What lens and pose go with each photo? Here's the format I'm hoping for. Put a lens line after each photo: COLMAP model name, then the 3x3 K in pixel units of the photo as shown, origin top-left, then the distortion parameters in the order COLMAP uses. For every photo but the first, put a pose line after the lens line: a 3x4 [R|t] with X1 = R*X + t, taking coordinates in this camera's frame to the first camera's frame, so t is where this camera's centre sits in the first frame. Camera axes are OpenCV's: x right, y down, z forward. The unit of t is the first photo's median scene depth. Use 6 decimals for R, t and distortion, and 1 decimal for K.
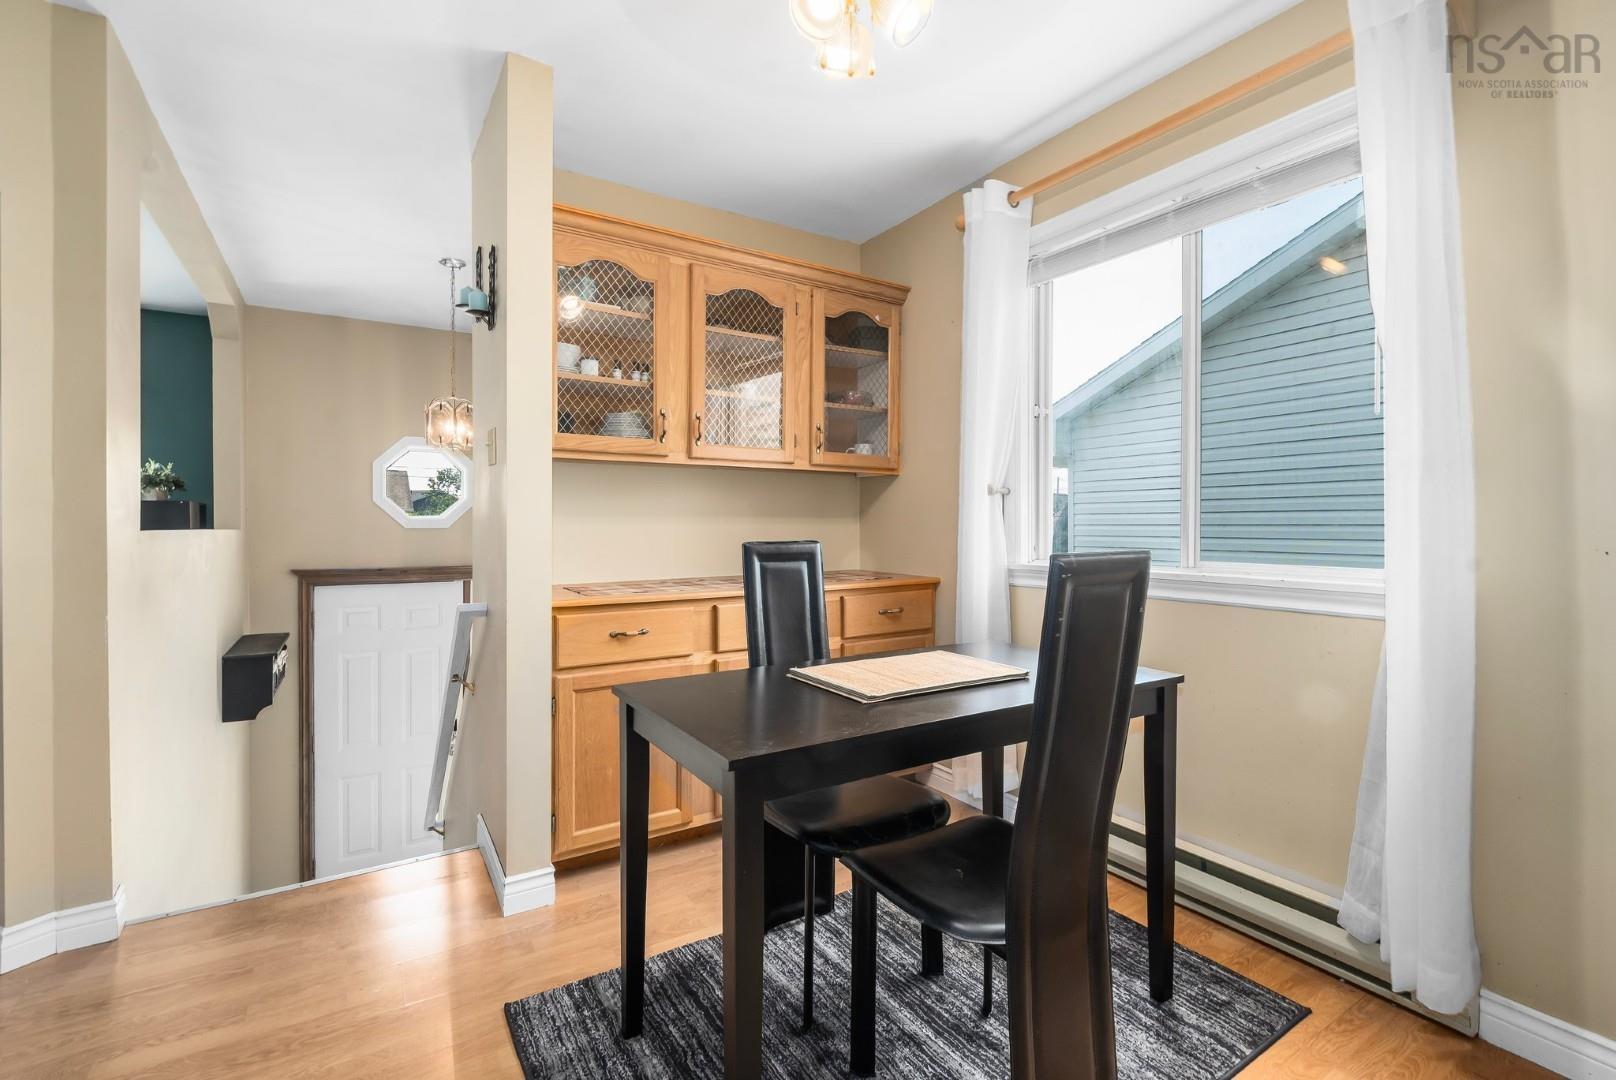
lens RADIAL K [[722.8, 0, 803.9], [0, 722.8, 529.3], [0, 0, 1]] dist [-0.001463, -0.000378]
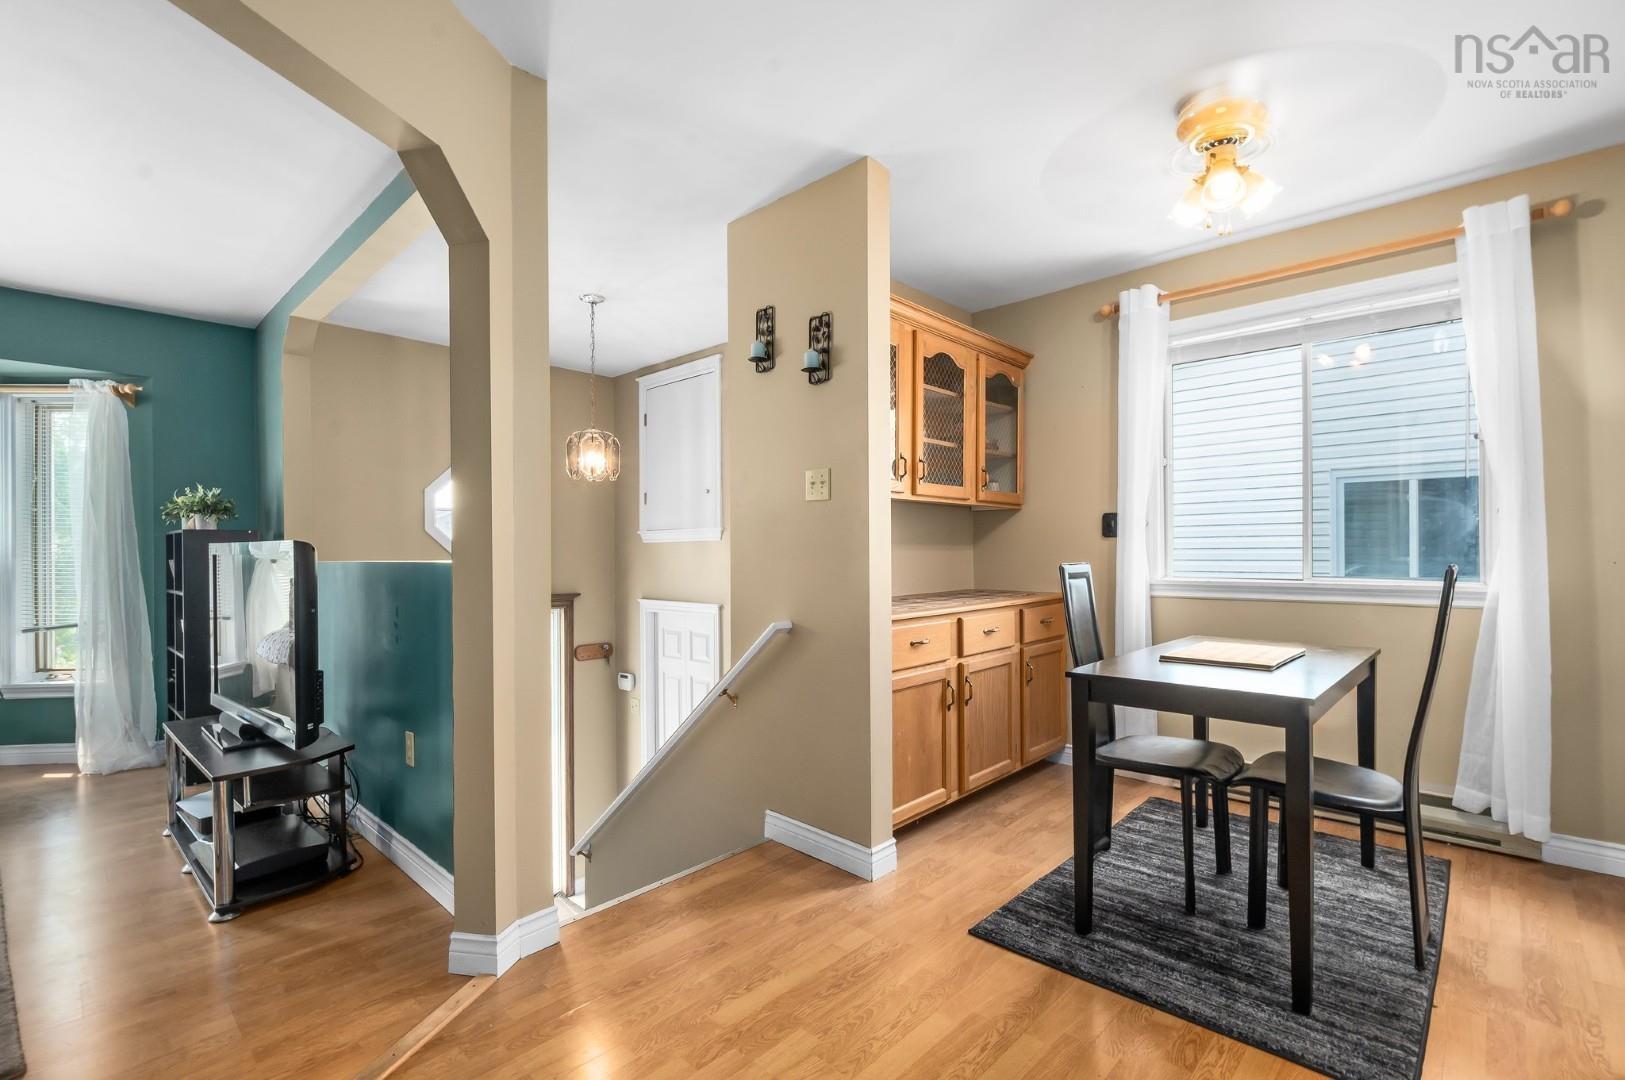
lens RADIAL K [[712.3, 0, 849.7], [0, 712.3, 550.8], [0, 0, 1]] dist [0.001958, -0.001486]
pose [[0.967699, -0.007620, 0.251993, -0.556795], [0.008808, 0.999955, -0.003584, -0.004215], [-0.251955, 0.005688, 0.967722, -0.097590]]
